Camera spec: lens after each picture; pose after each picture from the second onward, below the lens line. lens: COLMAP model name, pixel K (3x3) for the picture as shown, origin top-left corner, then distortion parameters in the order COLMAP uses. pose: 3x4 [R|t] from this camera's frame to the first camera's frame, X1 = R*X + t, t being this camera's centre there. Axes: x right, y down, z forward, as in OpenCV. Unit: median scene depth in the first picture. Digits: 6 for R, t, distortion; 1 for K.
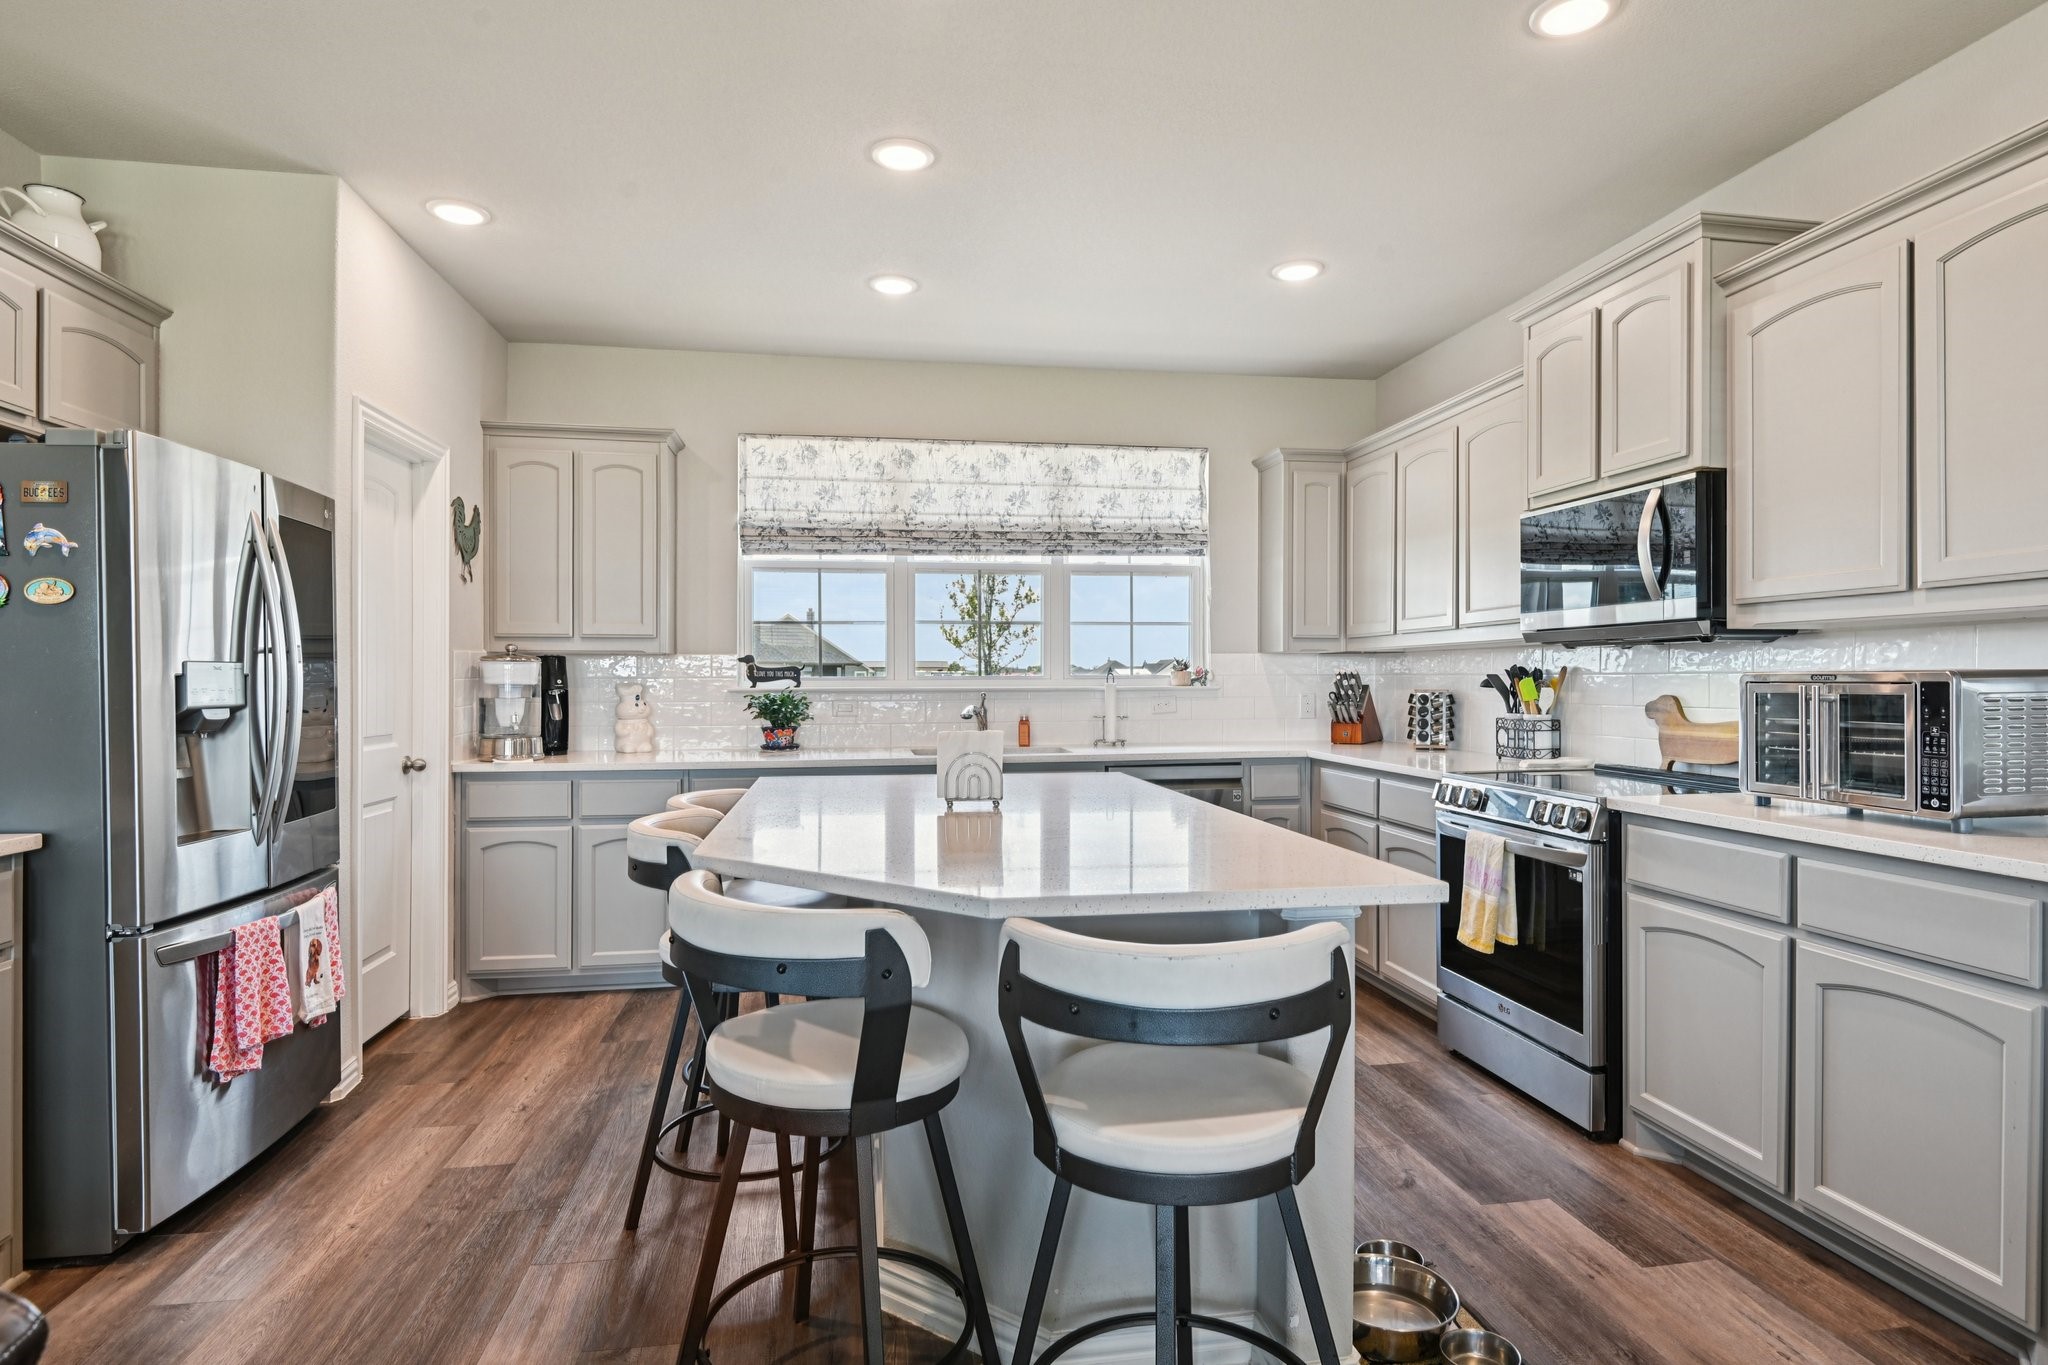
lens RADIAL K [[1063.4, 0, 1041.6], [0, 1063.4, 667.9], [0, 0, 1]] dist [-0.010794, -0.007544]
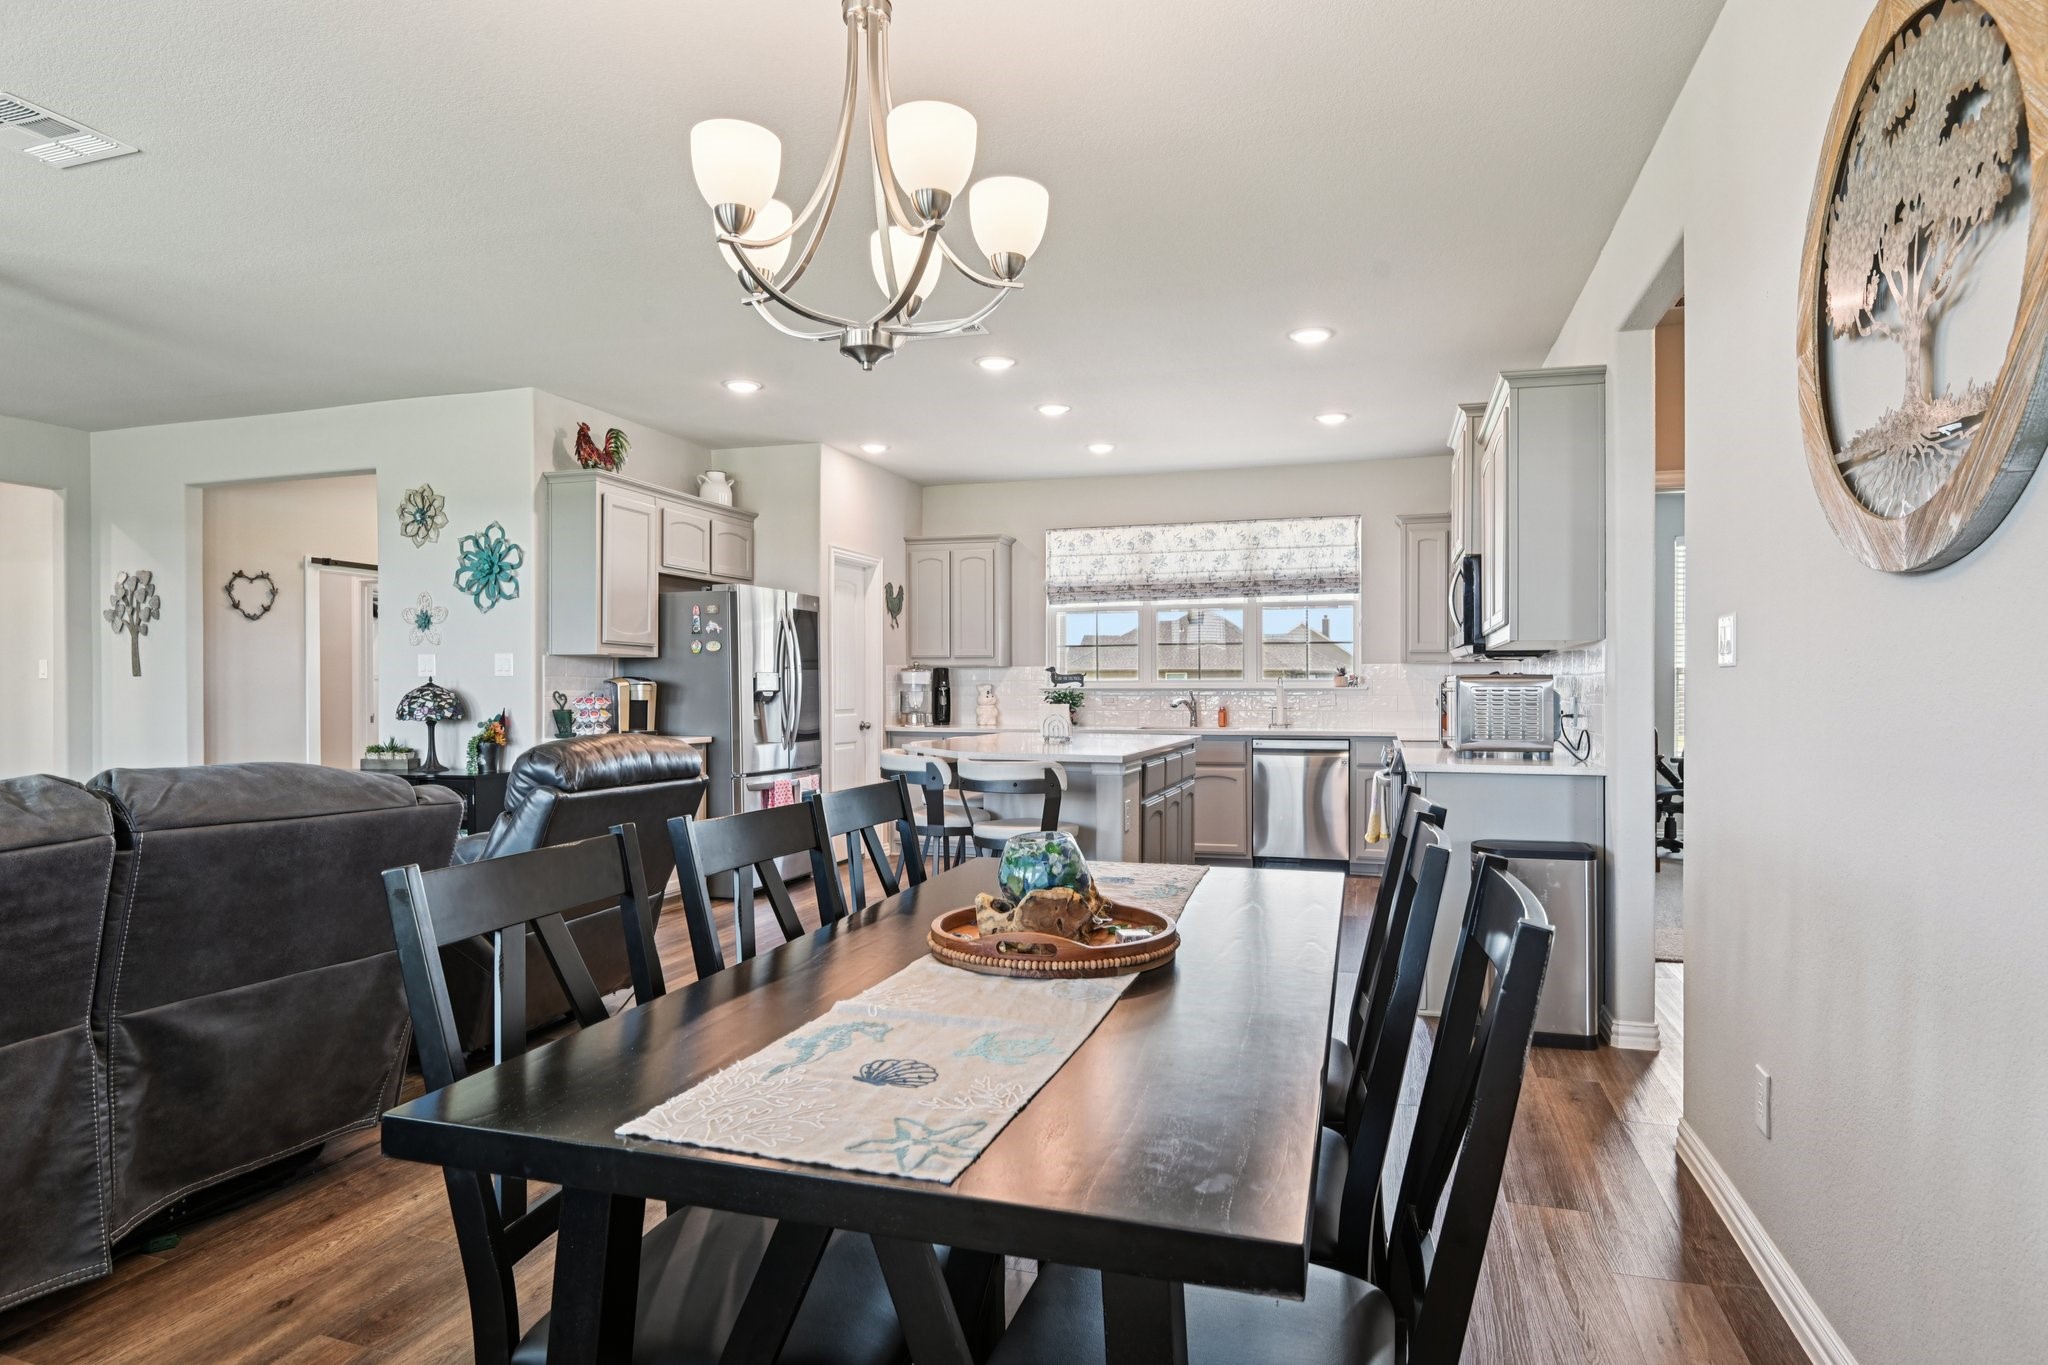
lens RADIAL K [[1095.5, 0, 1051.2], [0, 1095.5, 676.5], [0, 0, 1]] dist [-0.021315, -0.004363]
pose [[0.894000, -0.001371, -0.448064, 0.463832], [0.001768, 0.999998, 0.000469, 0.001798], [0.448063, -0.001212, 0.894001, -0.482375]]
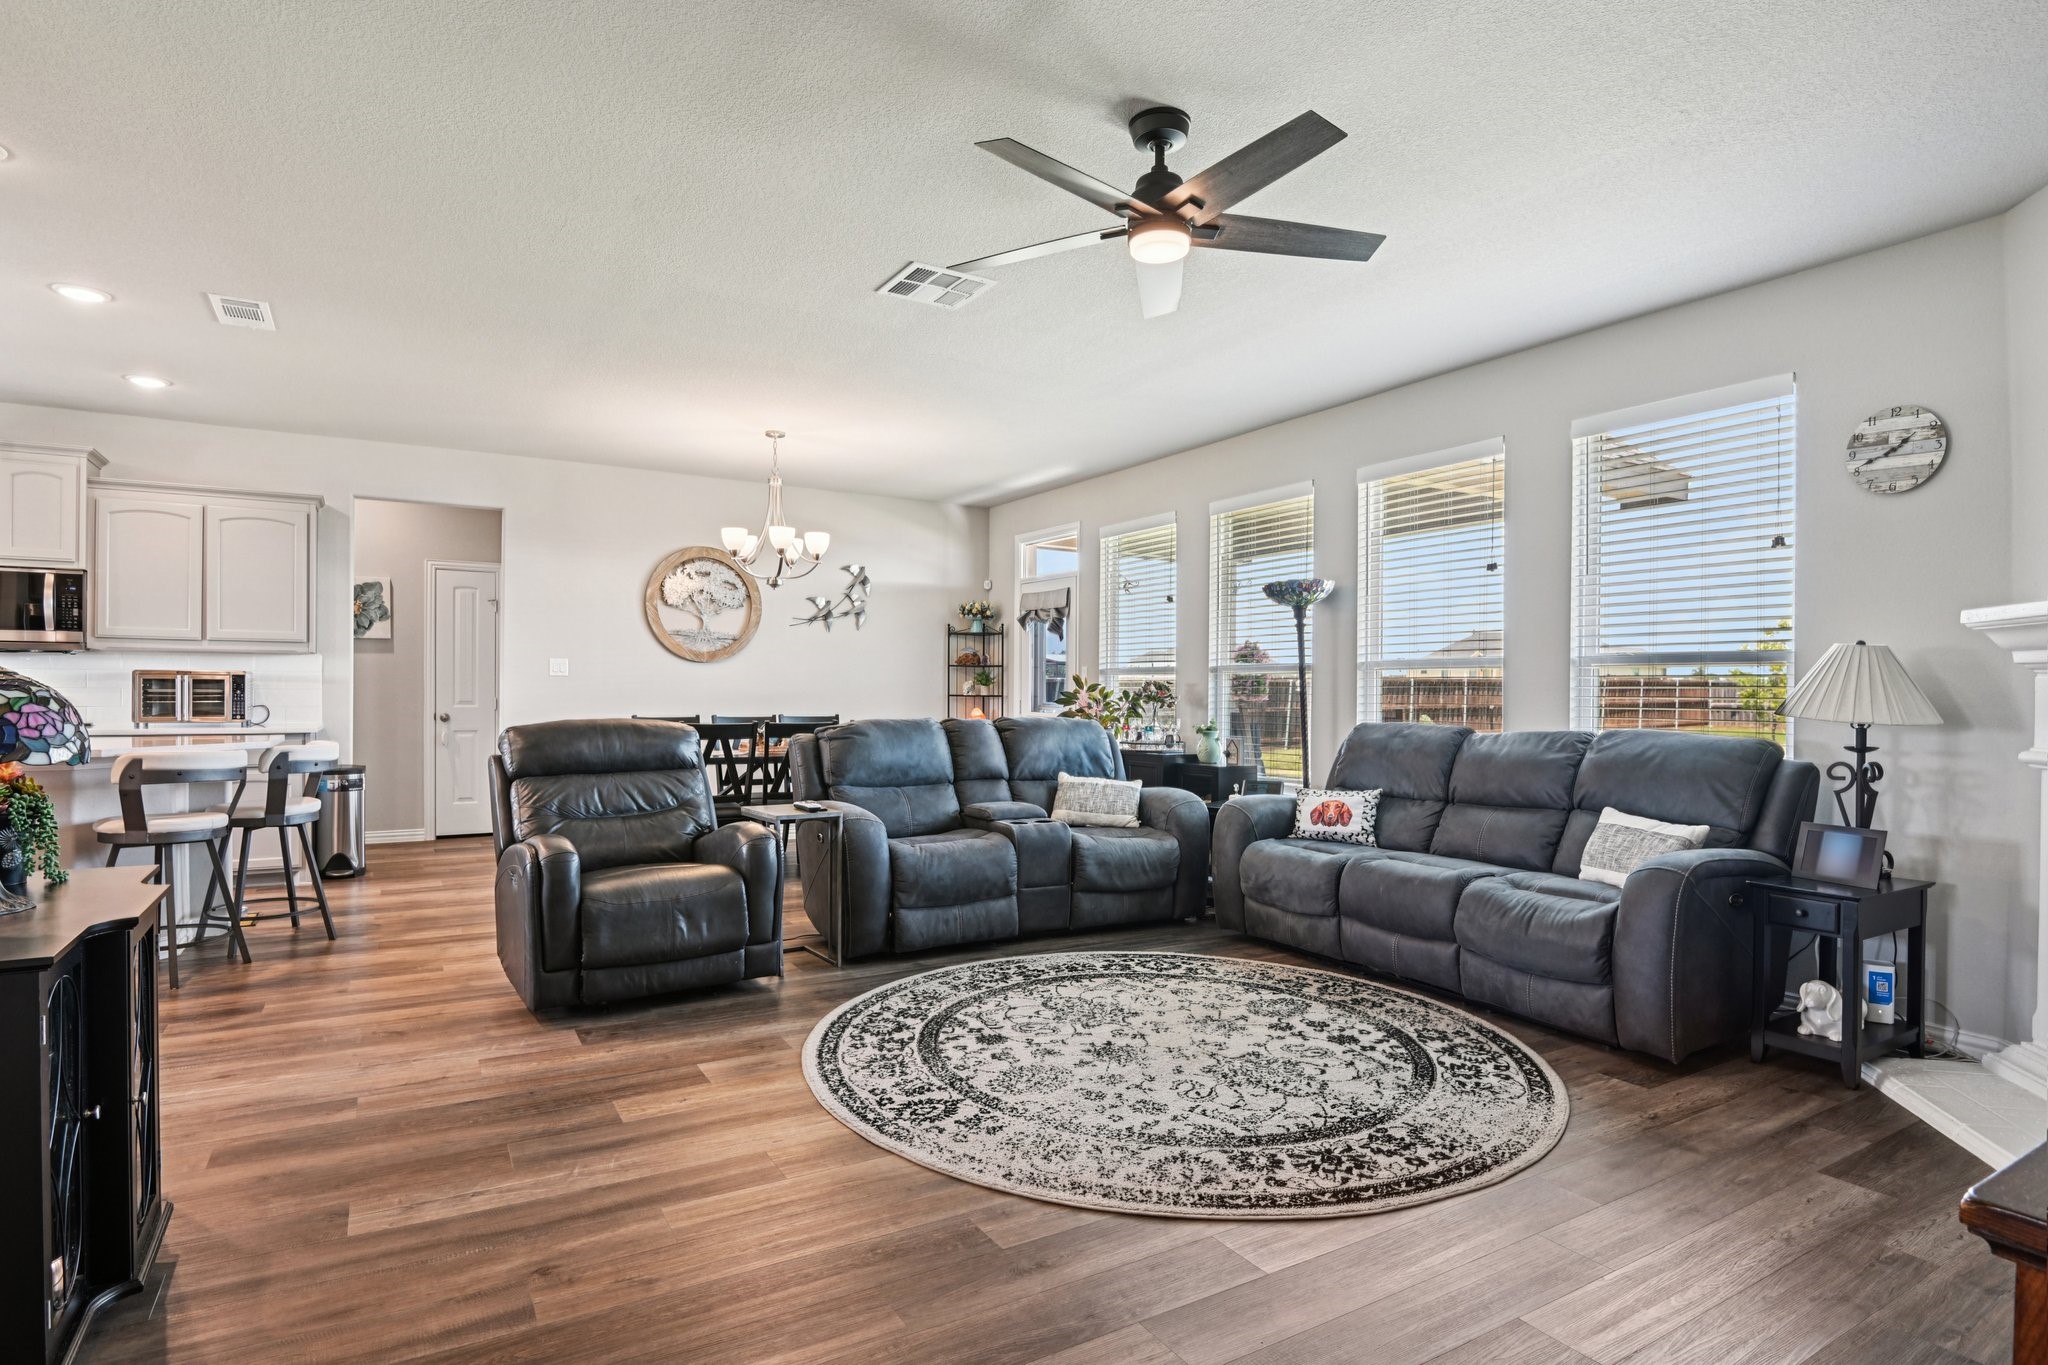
lens RADIAL K [[1063.4, 0, 1035.8], [0, 1063.4, 697.6], [0, 0, 1]] dist [-0.010794, -0.007544]
pose [[-0.365529, -0.008665, 0.930759, -1.114888], [-0.017804, 0.999839, 0.002316, 0.012291], [-0.930629, -0.015724, -0.365625, 0.015403]]
